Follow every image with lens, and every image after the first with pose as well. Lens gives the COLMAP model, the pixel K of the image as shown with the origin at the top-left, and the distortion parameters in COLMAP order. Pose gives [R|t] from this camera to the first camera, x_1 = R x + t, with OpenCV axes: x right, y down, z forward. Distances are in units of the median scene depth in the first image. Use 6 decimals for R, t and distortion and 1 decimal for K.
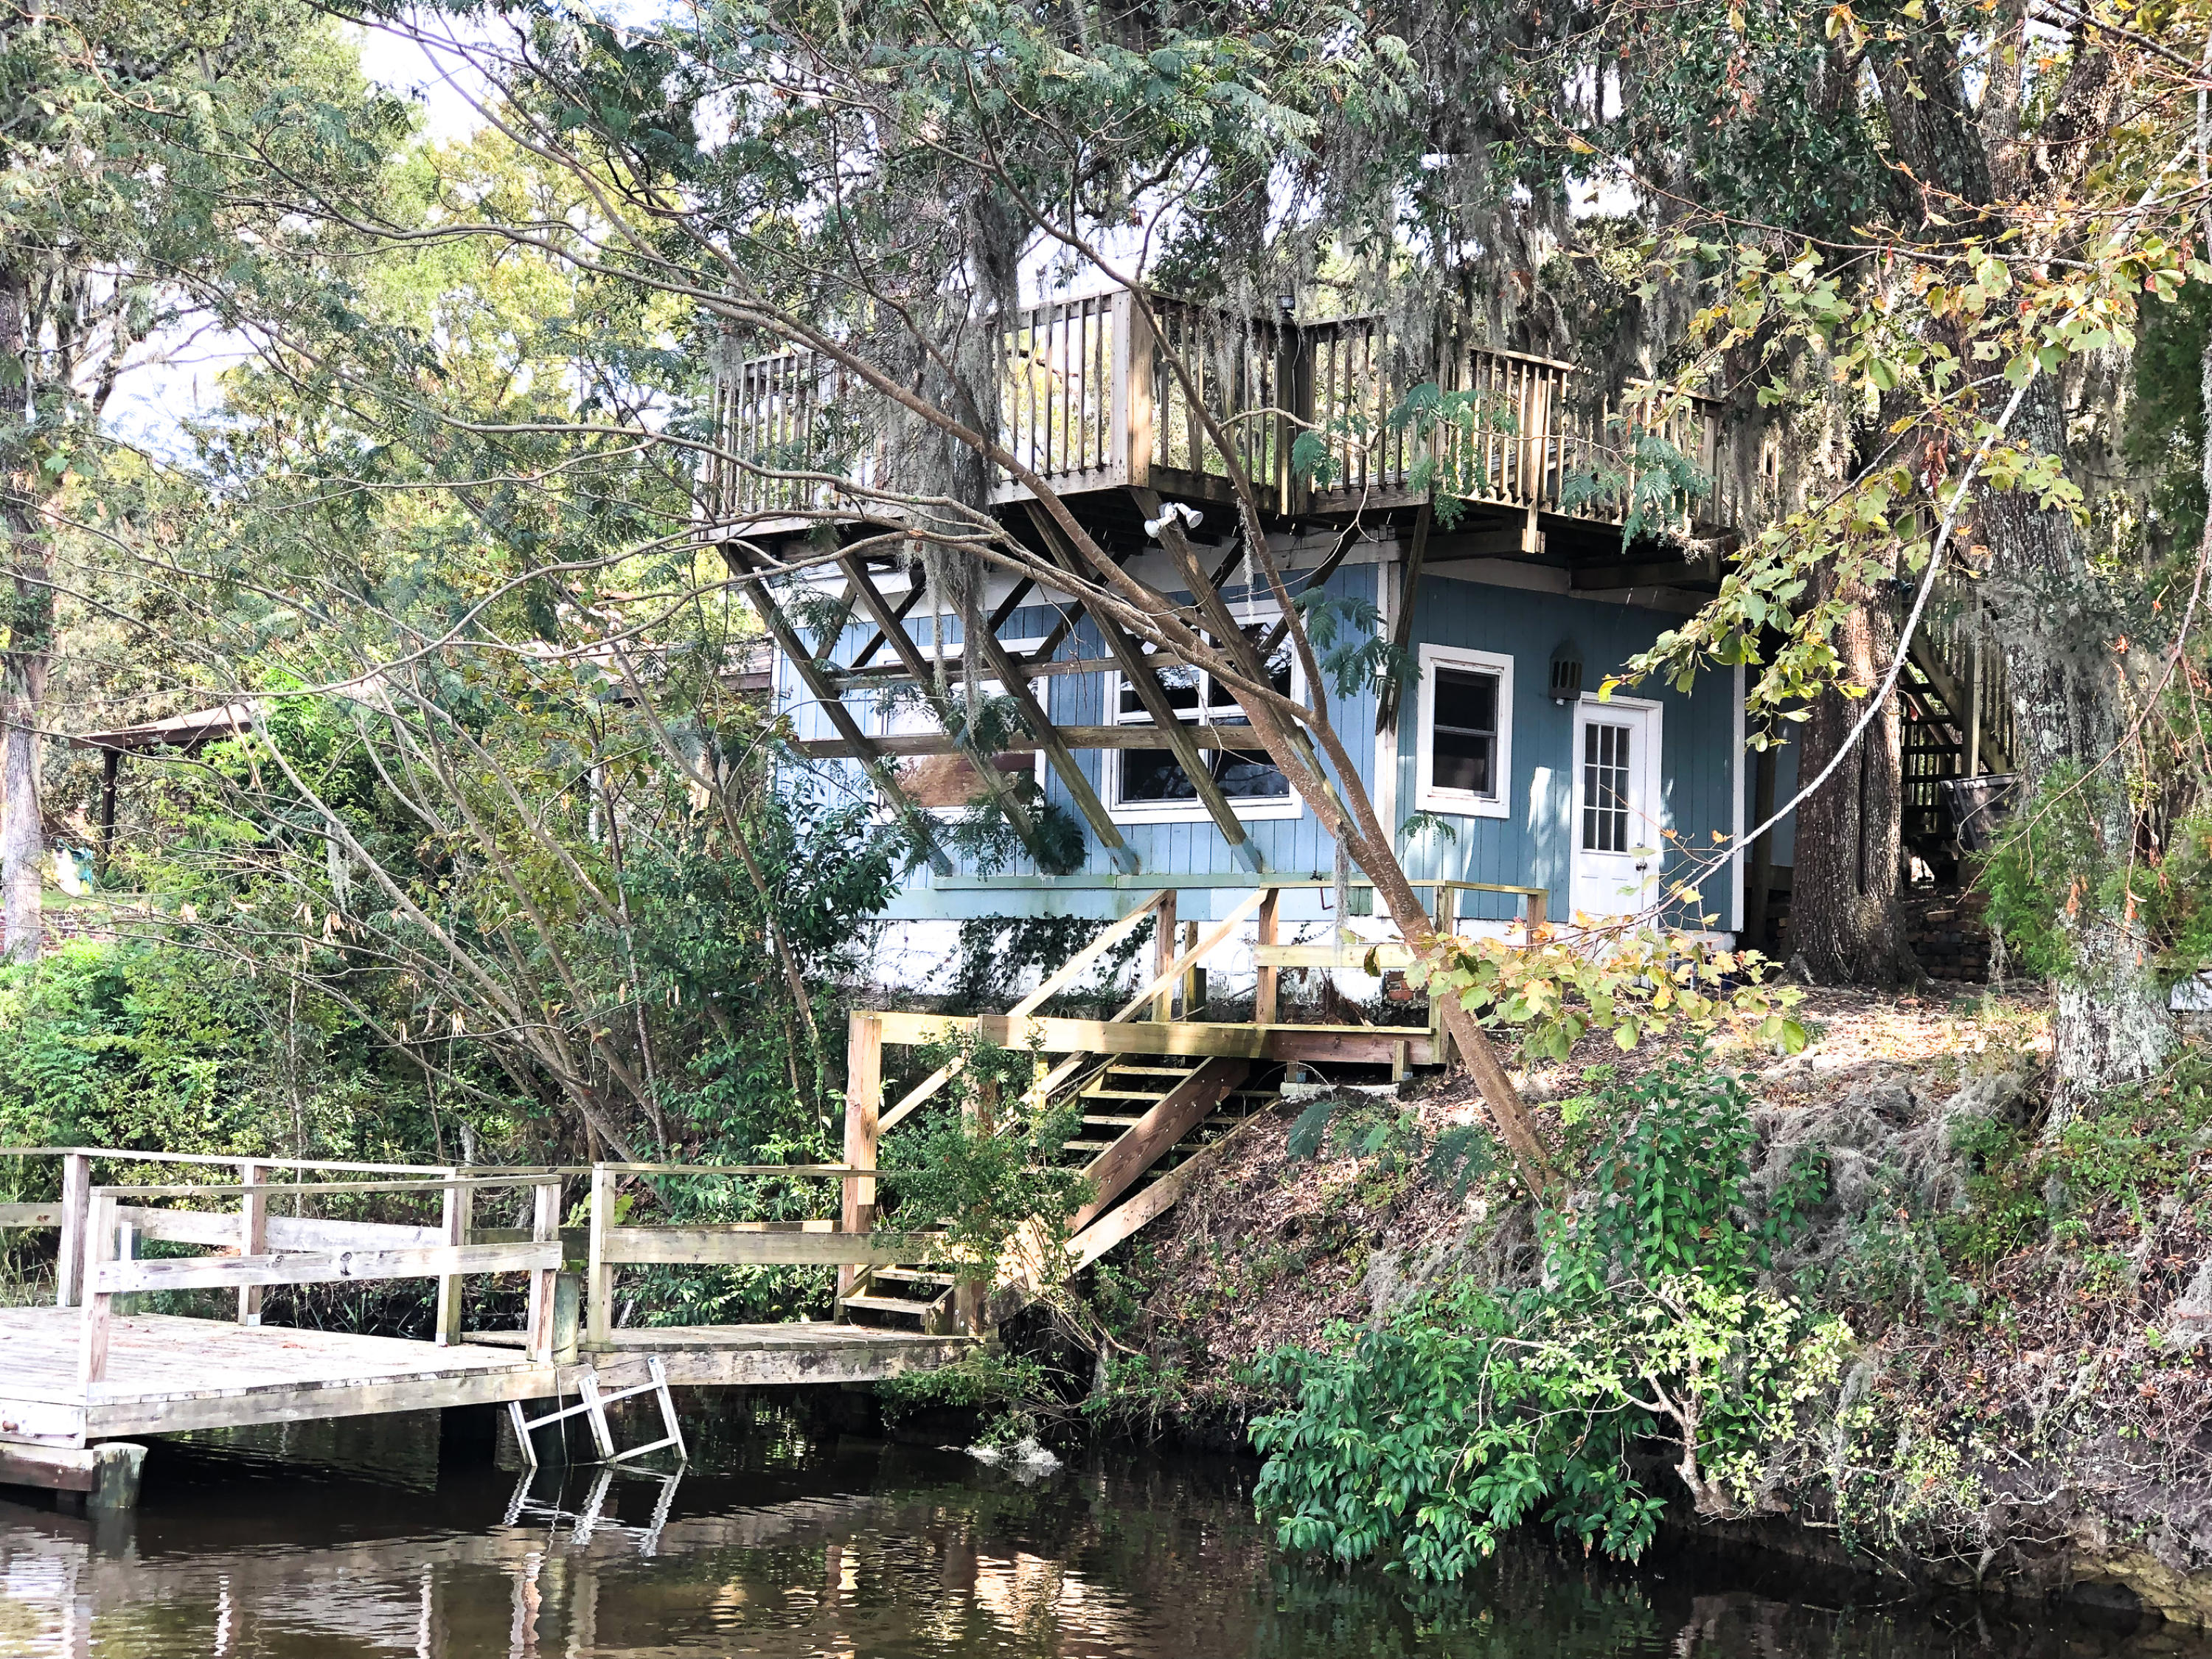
lens RADIAL K [[3594.3, 0, 1095.7], [0, 3594.3, 835.6], [0, 0, 1]] dist [-0.011319, 0.000000]
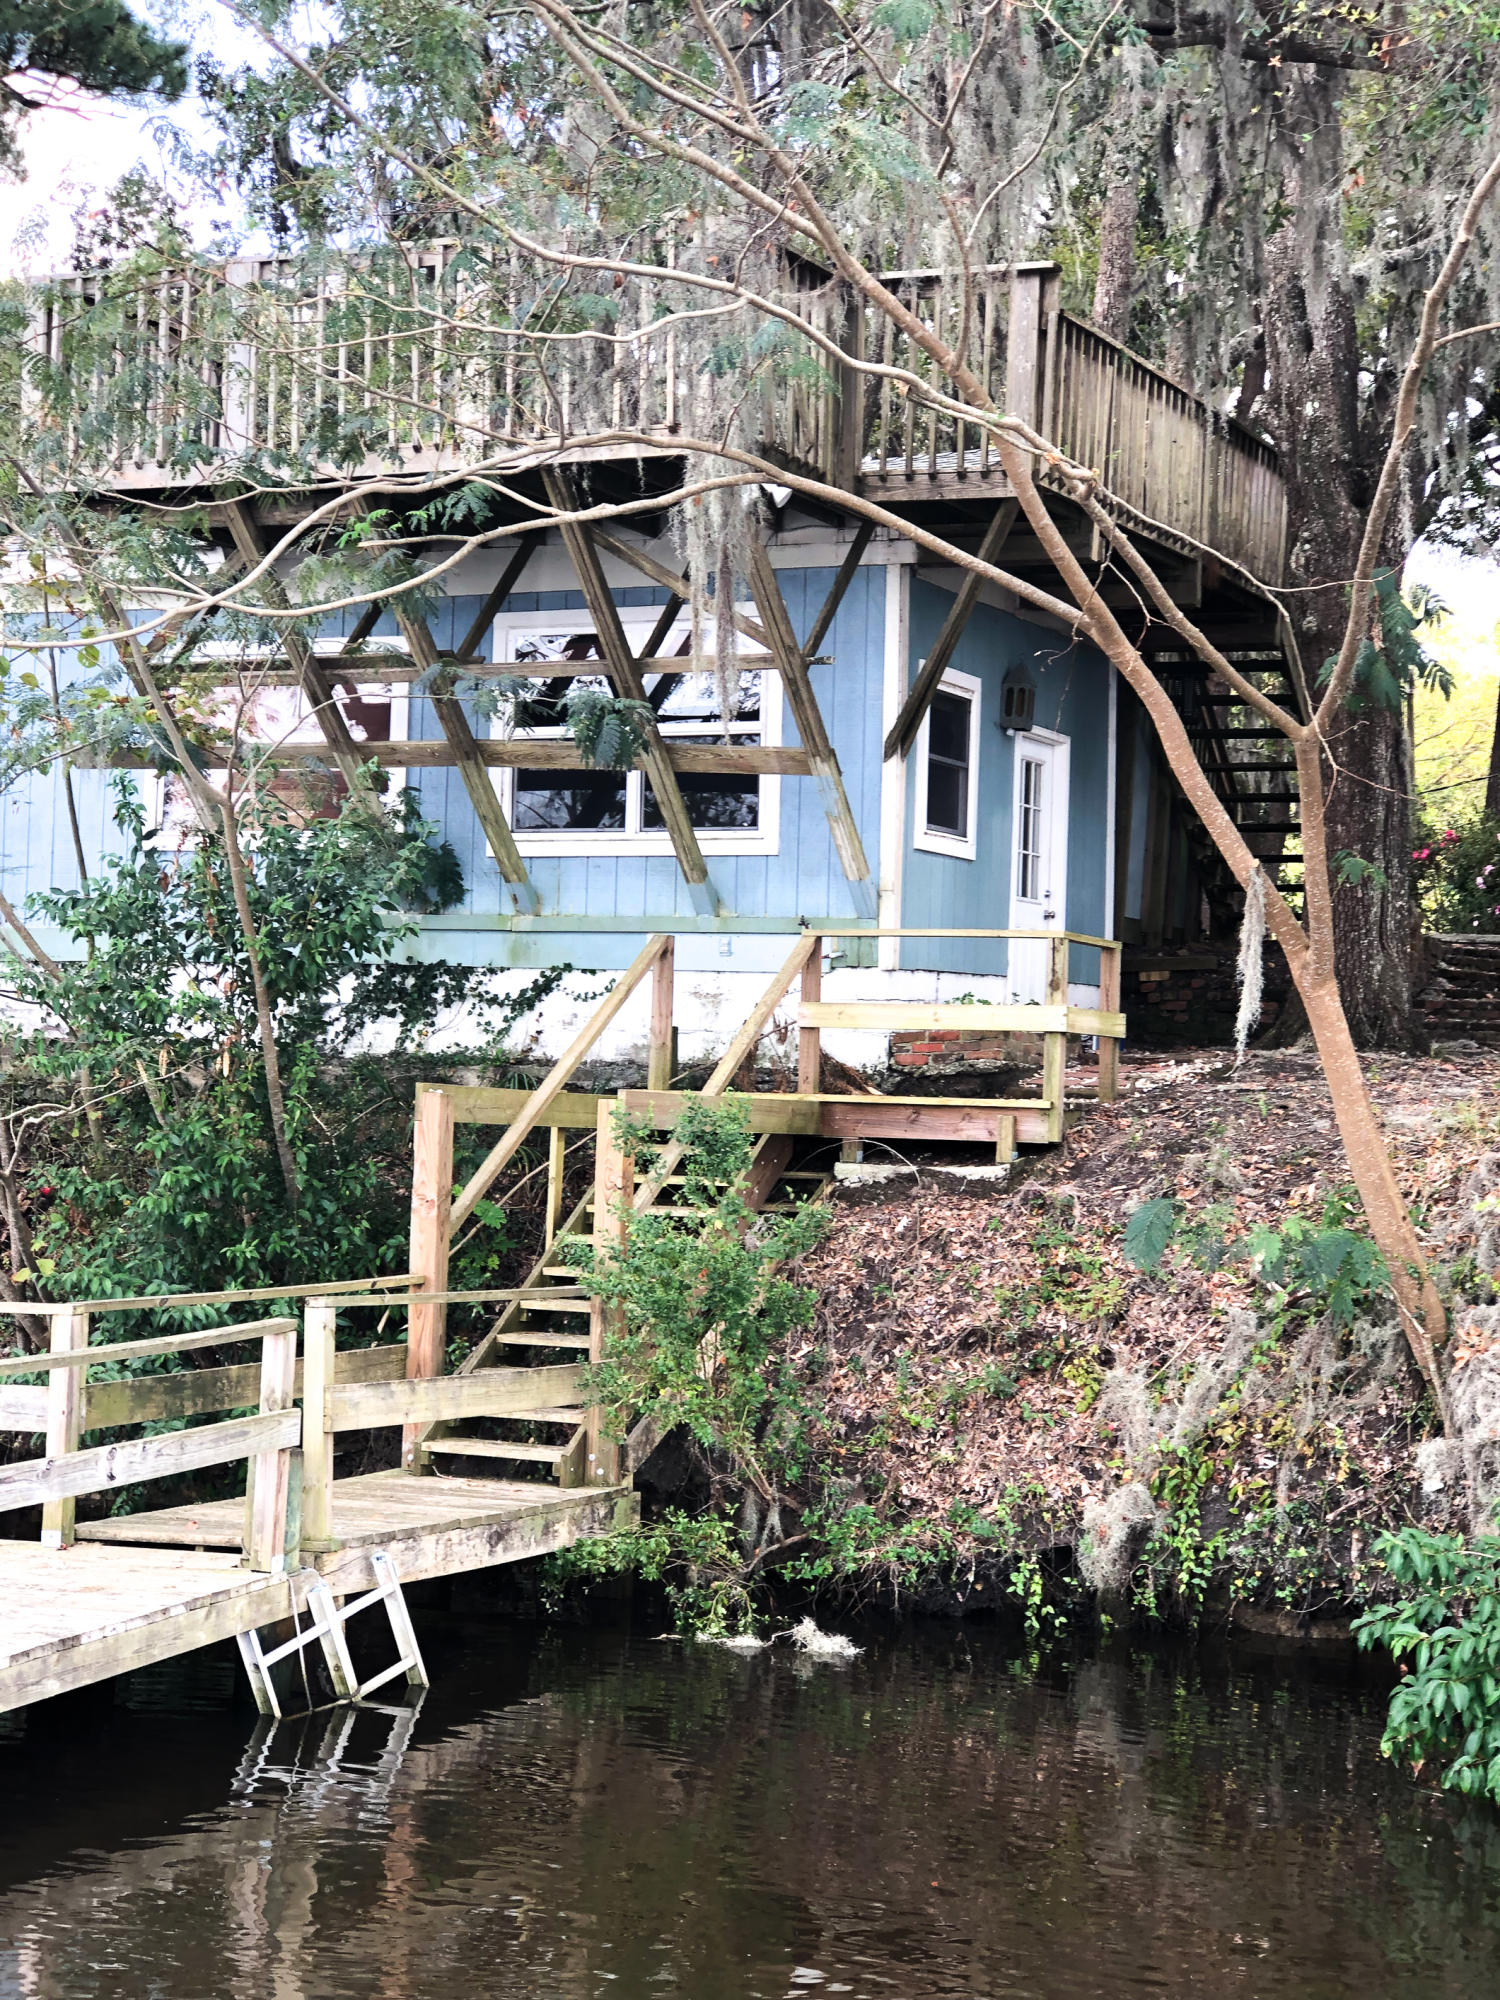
lens RADIAL K [[3249.8, 0, 753.7], [0, 3249.8, 1002.2], [0, 0, 1]] dist [-0.011319, 0.000000]
pose [[0.933526, 0.007592, 0.358430, -0.248855], [-0.021950, 0.999111, 0.036005, 0.002841], [-0.357838, -0.041479, 0.932862, 0.286784]]
